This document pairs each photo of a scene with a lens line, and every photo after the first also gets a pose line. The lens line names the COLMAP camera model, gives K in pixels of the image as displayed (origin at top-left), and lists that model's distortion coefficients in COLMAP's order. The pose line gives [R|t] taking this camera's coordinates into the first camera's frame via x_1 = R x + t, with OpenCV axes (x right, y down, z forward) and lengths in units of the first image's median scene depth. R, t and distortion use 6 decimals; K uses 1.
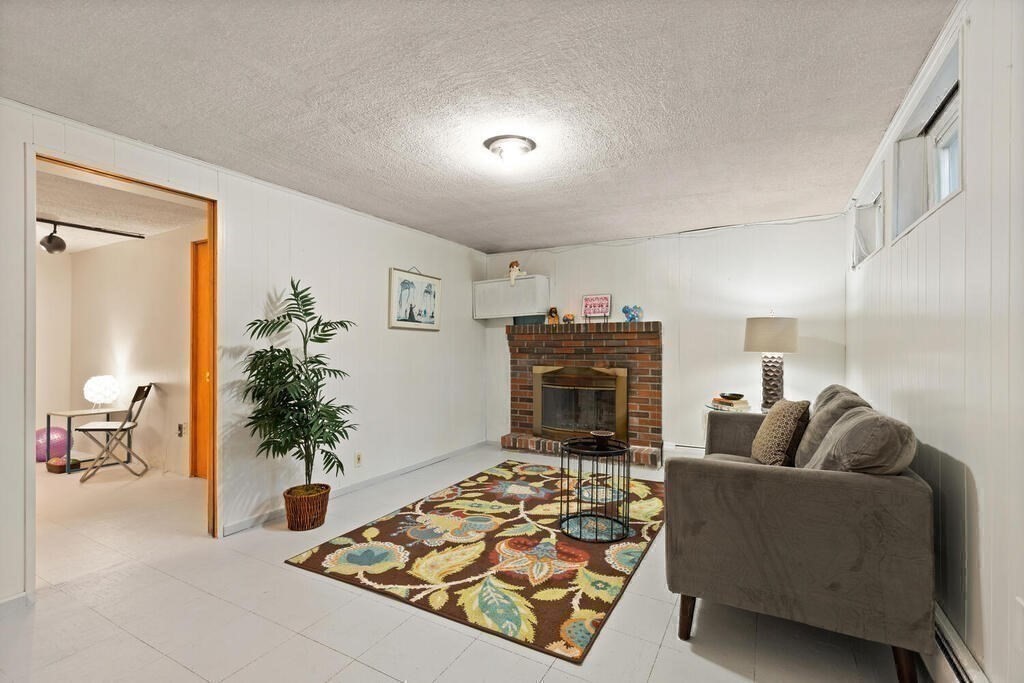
lens RADIAL K [[463.1, 0, 516.5], [0, 463.1, 346.6], [0, 0, 1]] dist [0.004730, -0.000024]
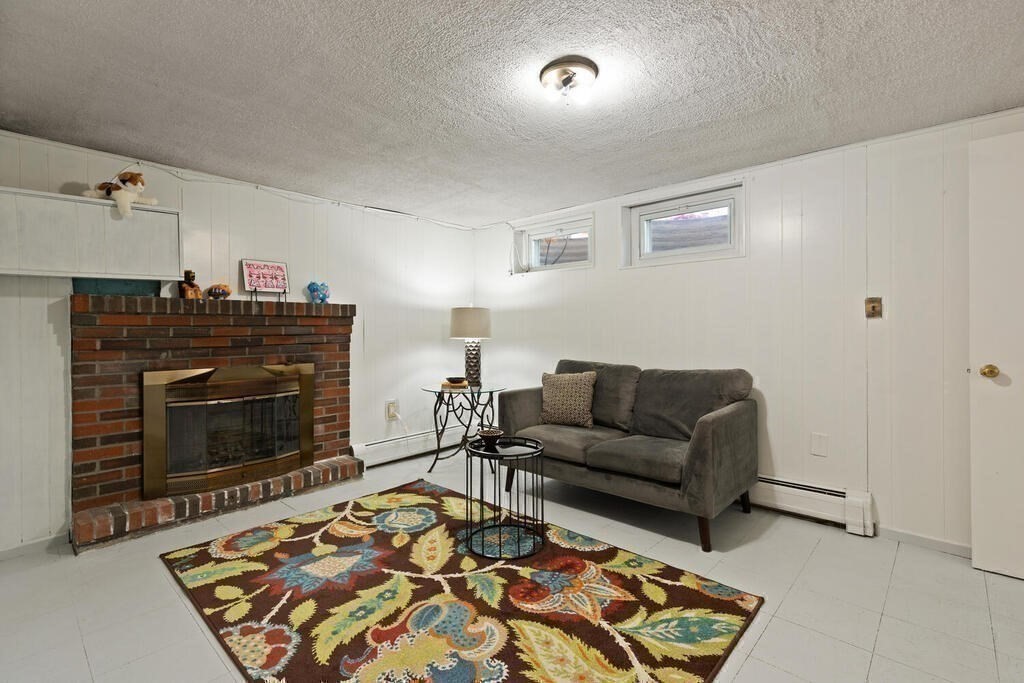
lens RADIAL K [[463.1, 0, 516.5], [0, 463.1, 346.6], [0, 0, 1]] dist [0.004730, -0.000024]
pose [[0.249882, -0.036856, 0.967575, -0.537006], [0.009947, 0.999320, 0.035496, -0.005702], [-0.968225, 0.000755, 0.250078, 0.614946]]
